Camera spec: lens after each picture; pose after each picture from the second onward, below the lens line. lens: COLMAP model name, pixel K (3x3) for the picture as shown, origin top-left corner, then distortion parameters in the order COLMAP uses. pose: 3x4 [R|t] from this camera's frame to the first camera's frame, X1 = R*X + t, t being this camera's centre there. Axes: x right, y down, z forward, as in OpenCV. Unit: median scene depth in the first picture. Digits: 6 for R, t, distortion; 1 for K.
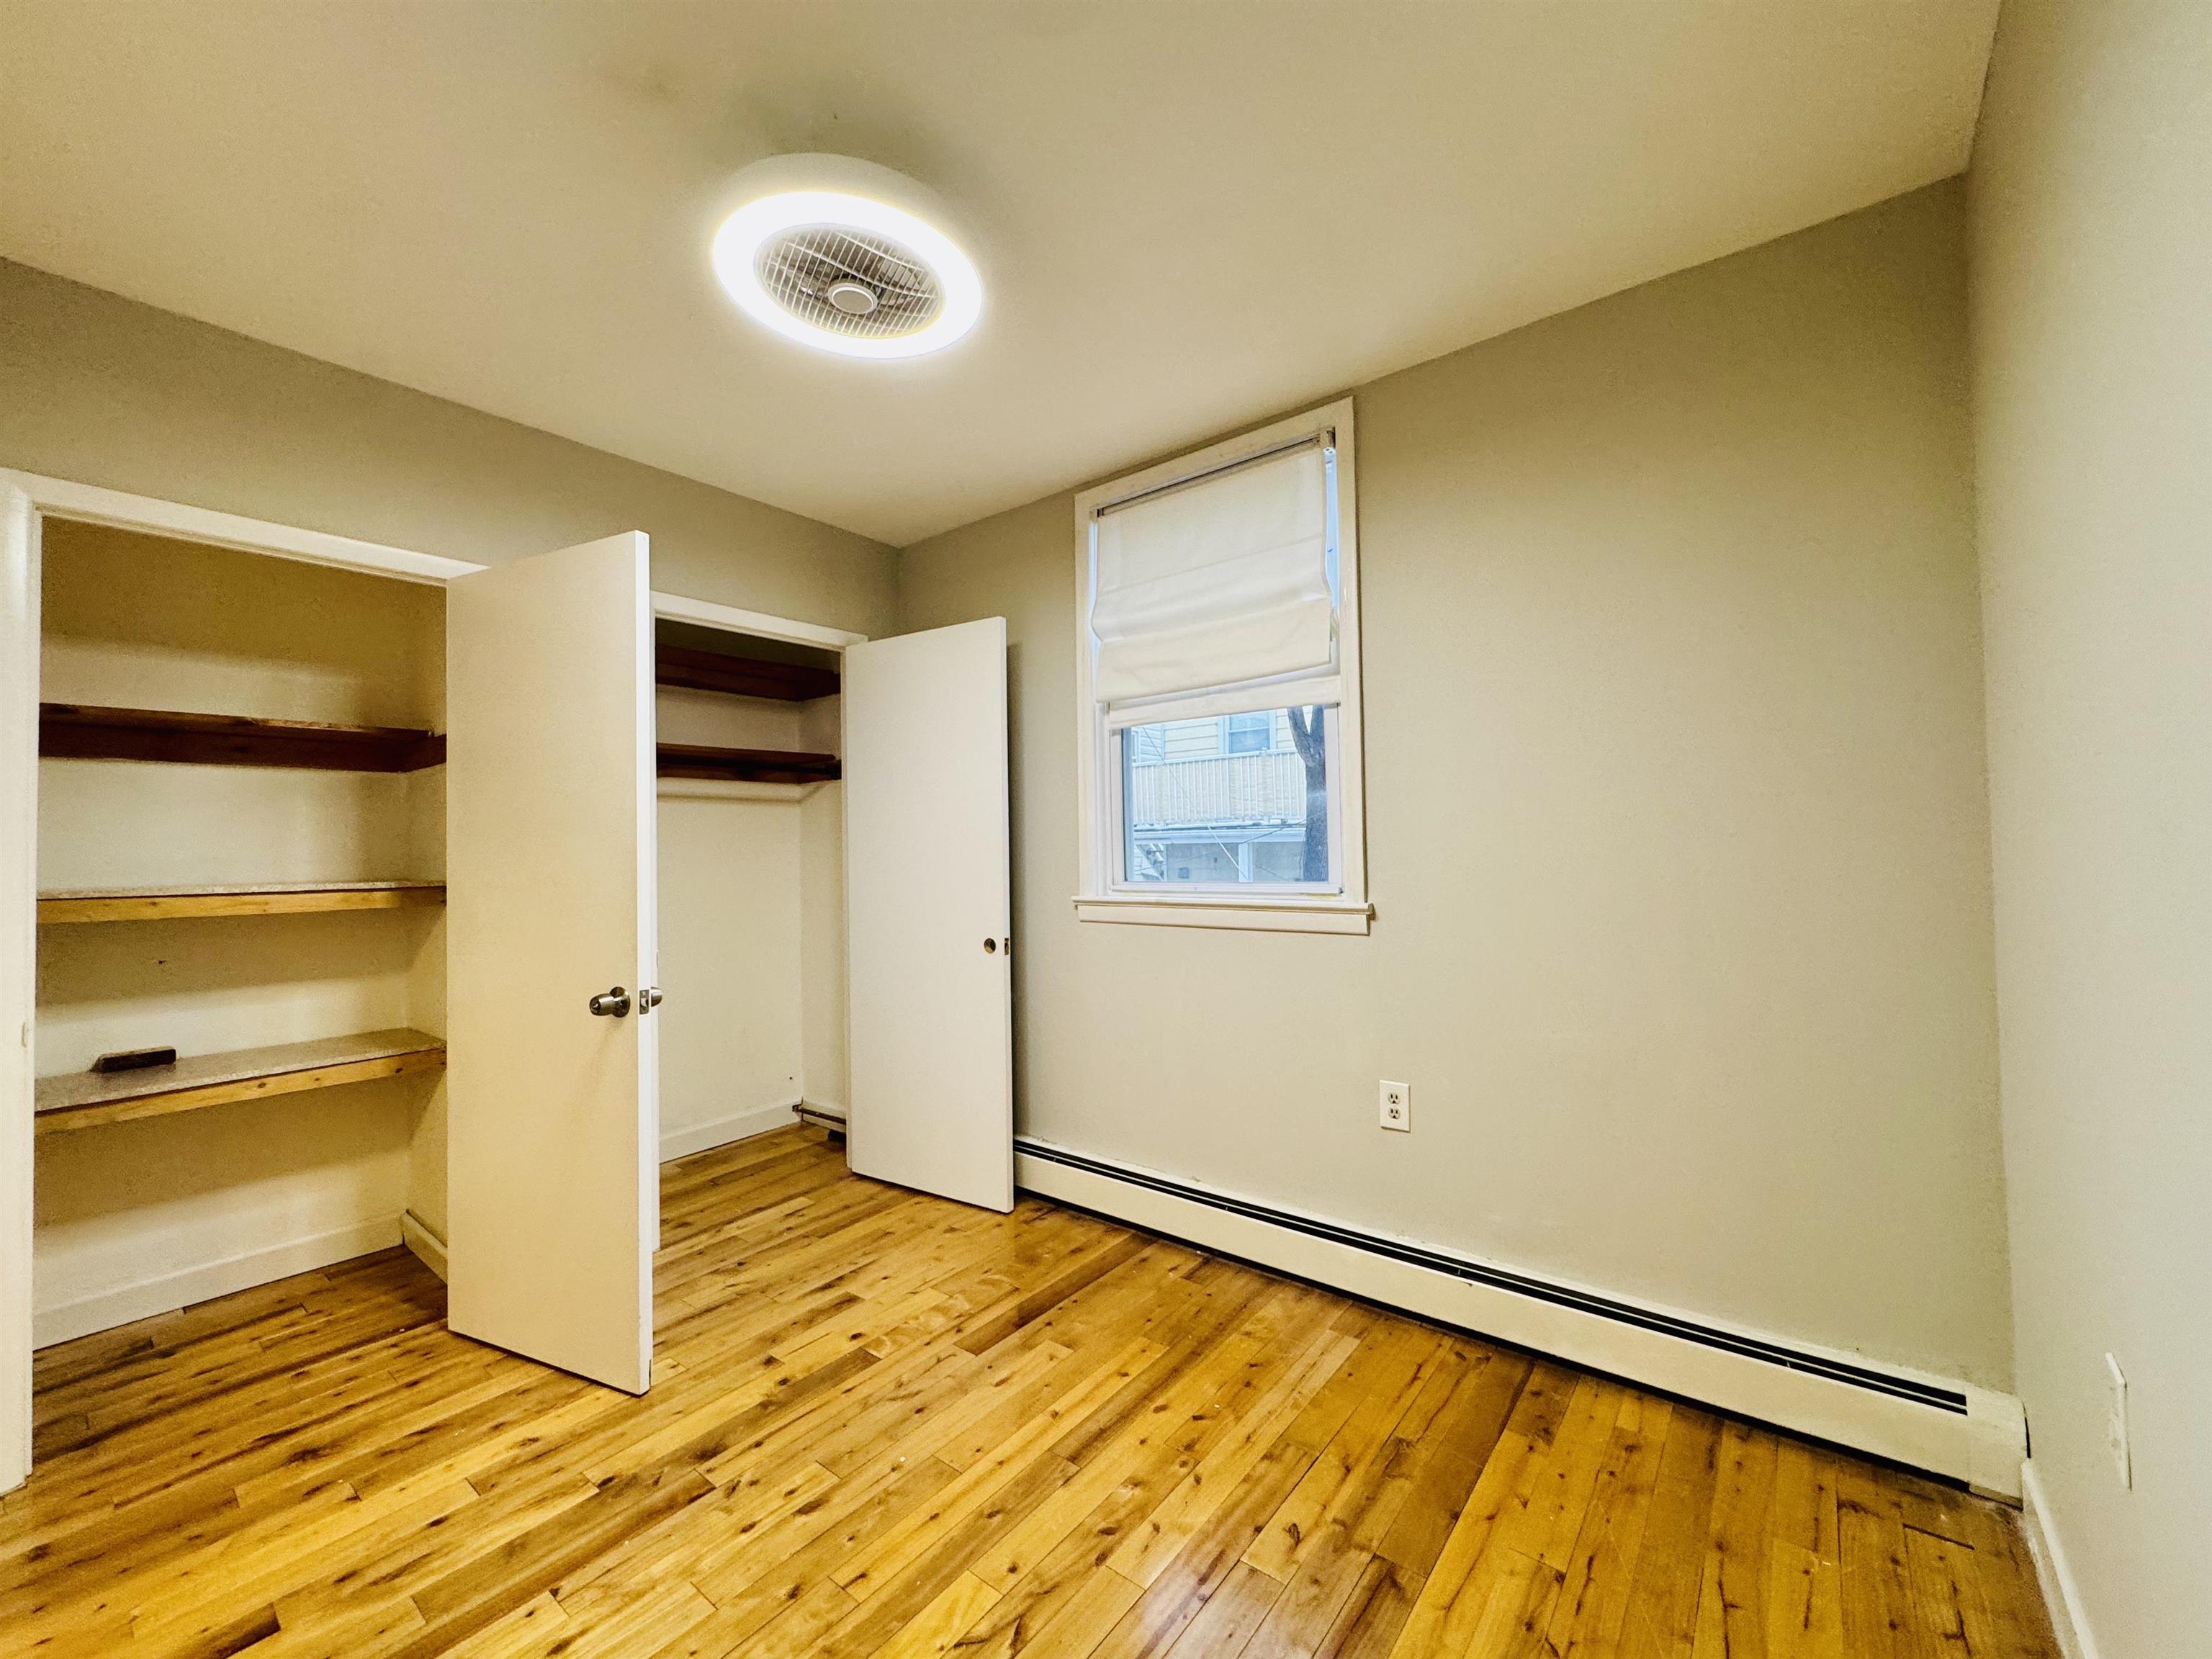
lens RADIAL K [[883.9, 0, 1106.0], [0, 883.9, 829.5], [0, 0, 1]] dist [-0.003202, 0.000281]
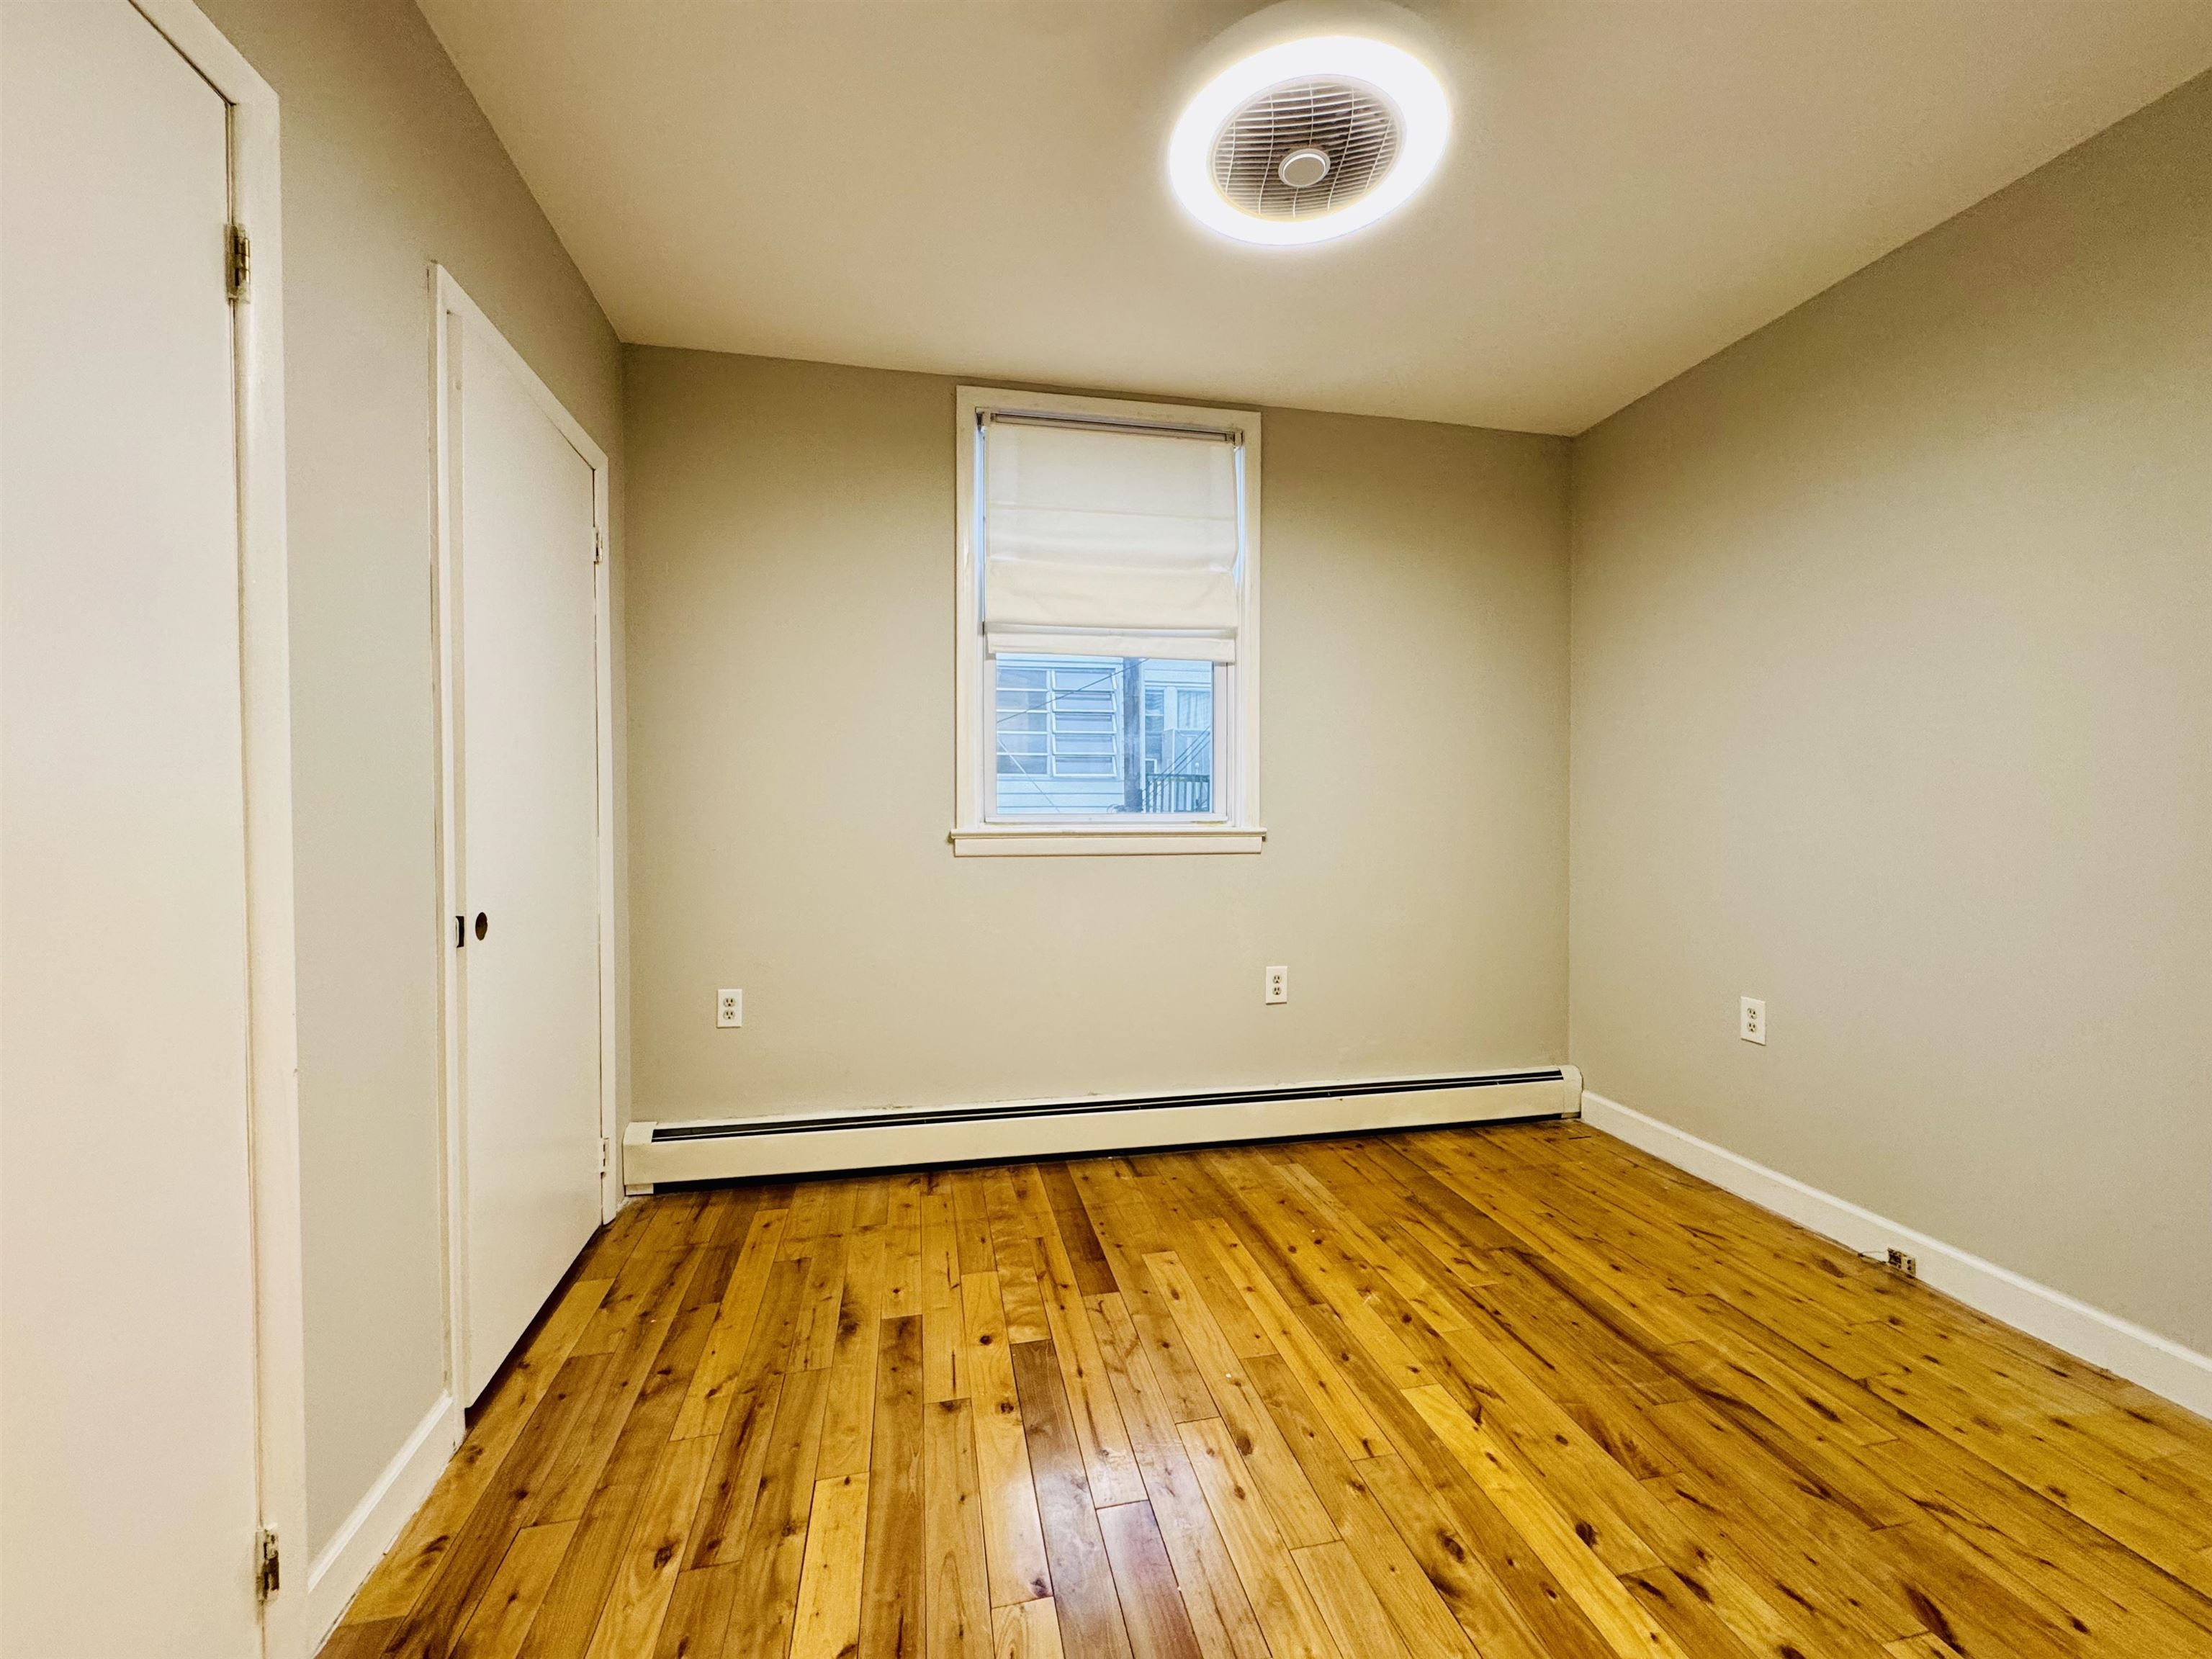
lens RADIAL K [[883.9, 0, 1106.0], [0, 883.9, 829.5], [0, 0, 1]] dist [-0.003202, 0.000281]
pose [[0.639102, 0.001288, 0.769121, -0.894911], [-0.025938, 0.999466, 0.019879, 0.074480], [-0.768685, -0.032654, 0.638794, 0.413238]]
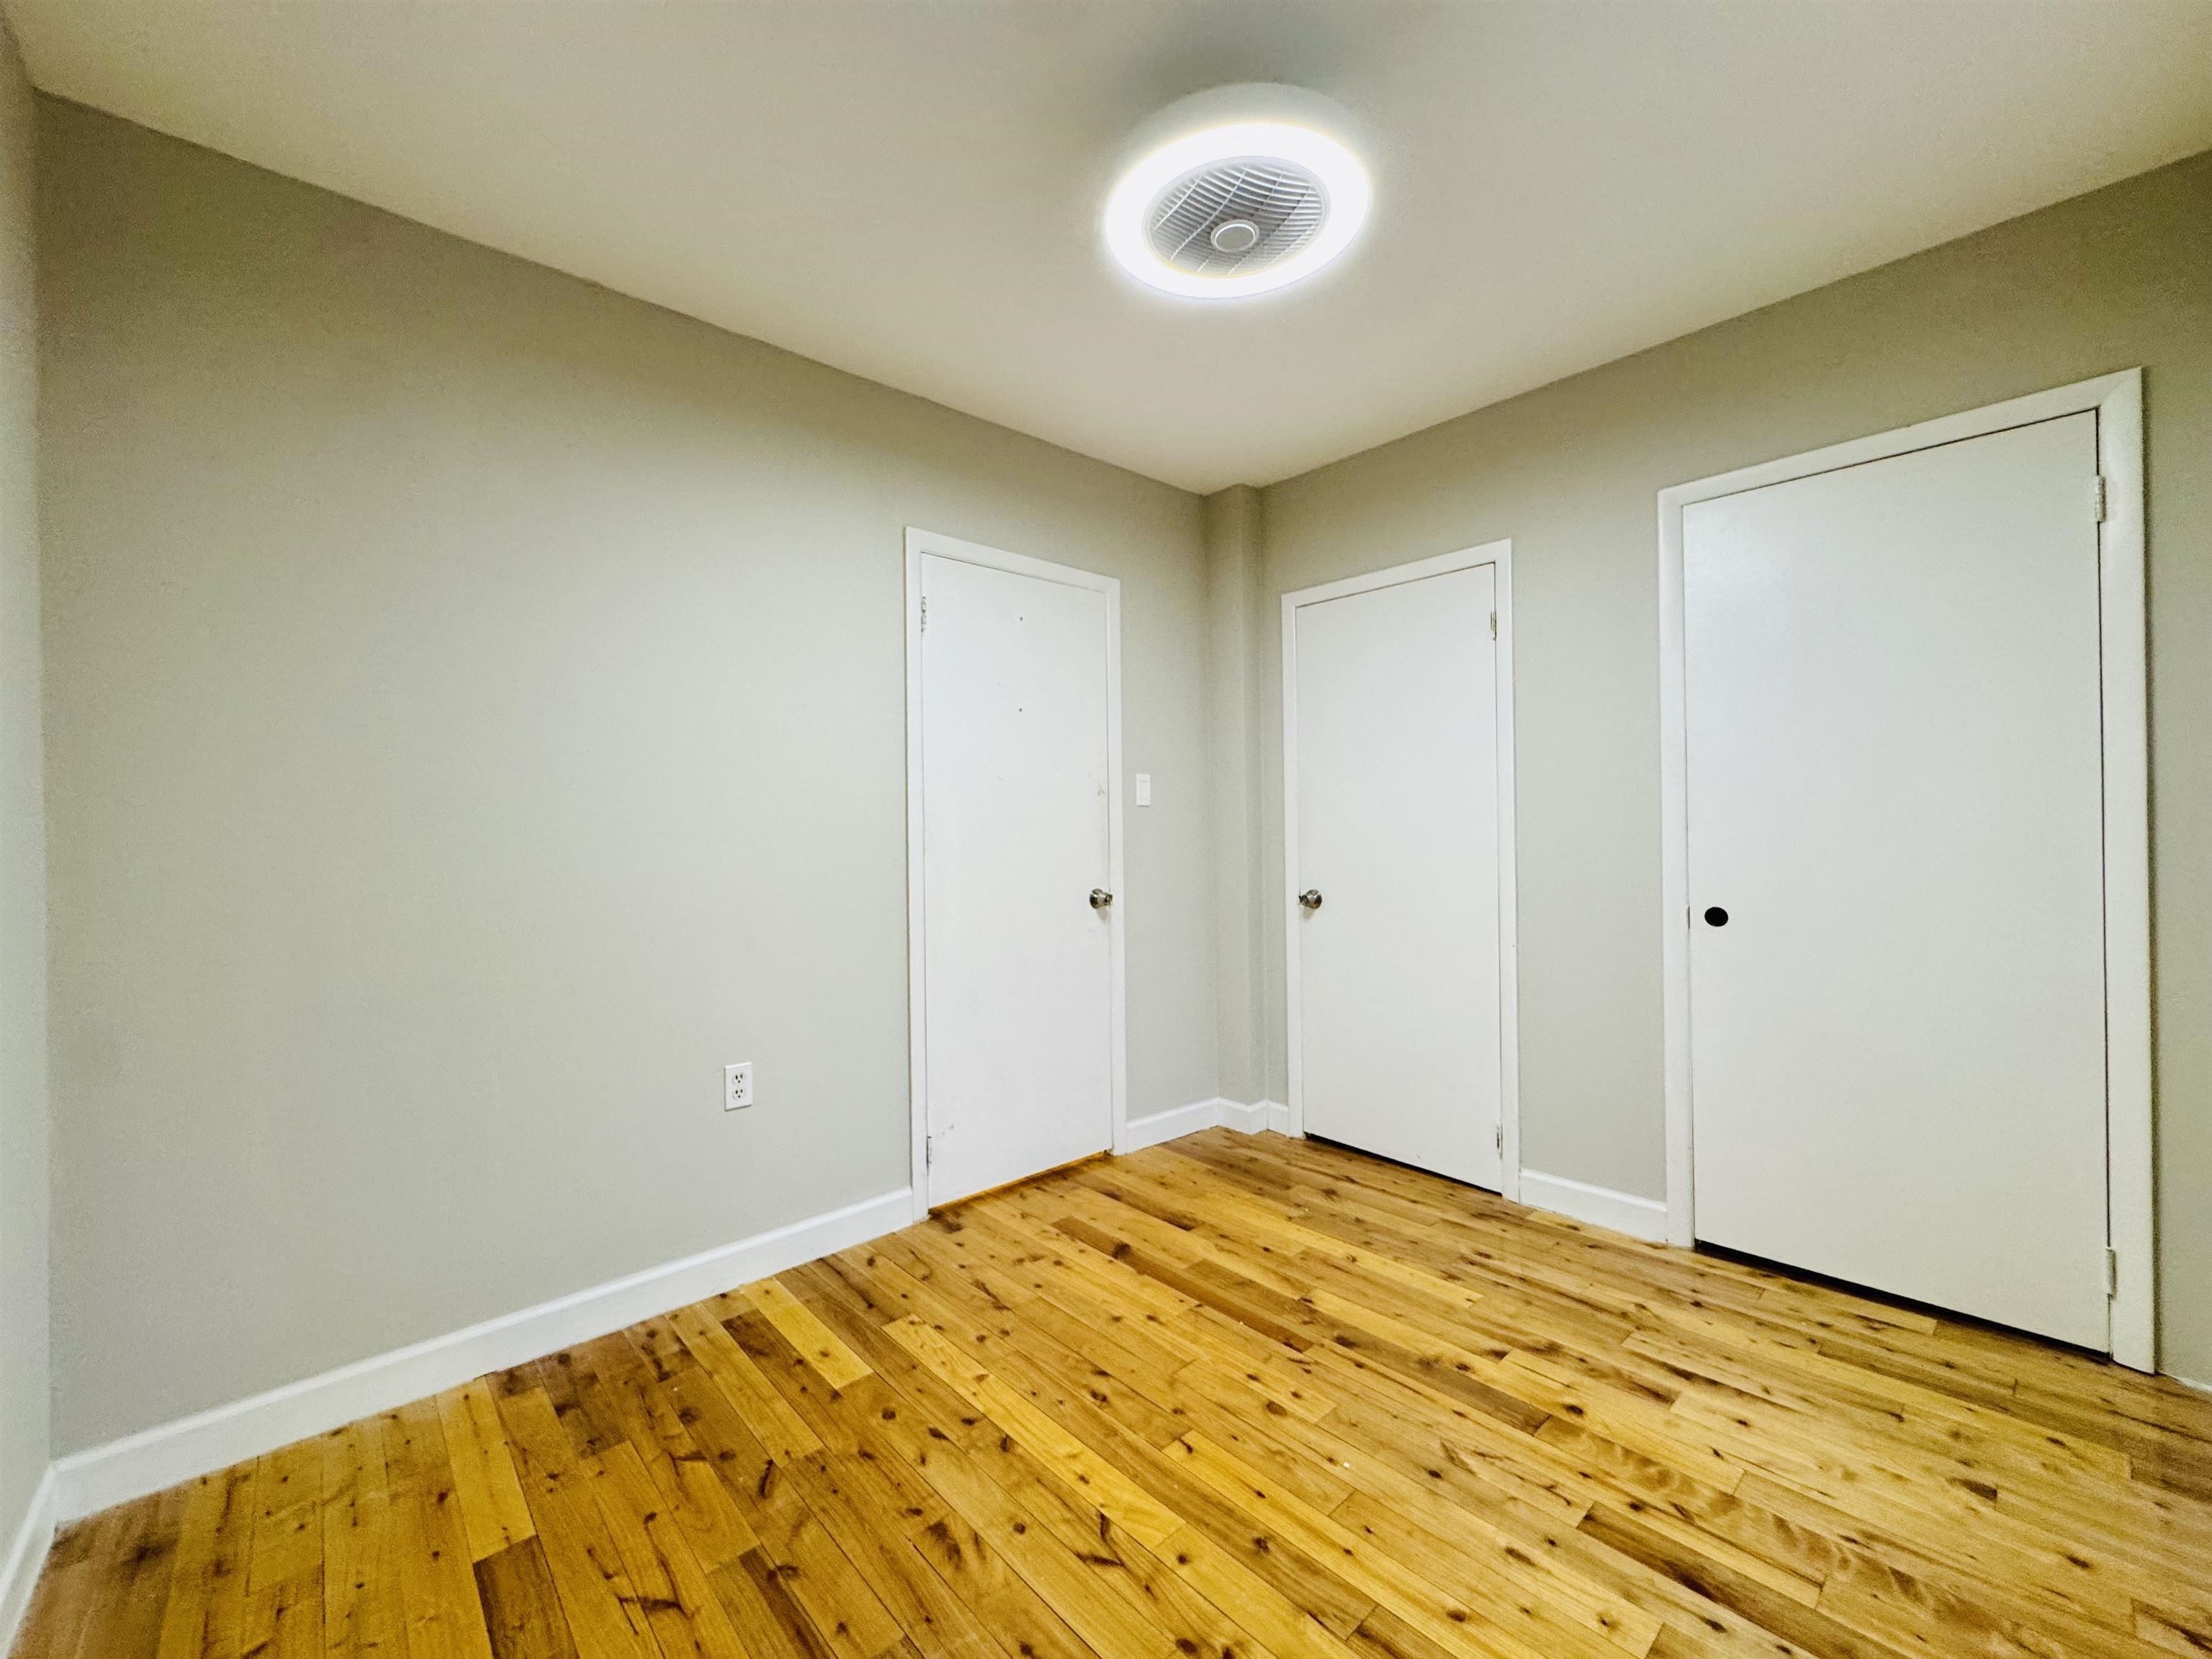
lens RADIAL K [[883.9, 0, 1106.0], [0, 883.9, 829.5], [0, 0, 1]] dist [-0.003202, 0.000281]
pose [[-0.165668, 0.022668, -0.985921, 0.572223], [0.040859, 0.999035, 0.016104, 0.031987], [0.985335, -0.037616, -0.166435, 0.776228]]
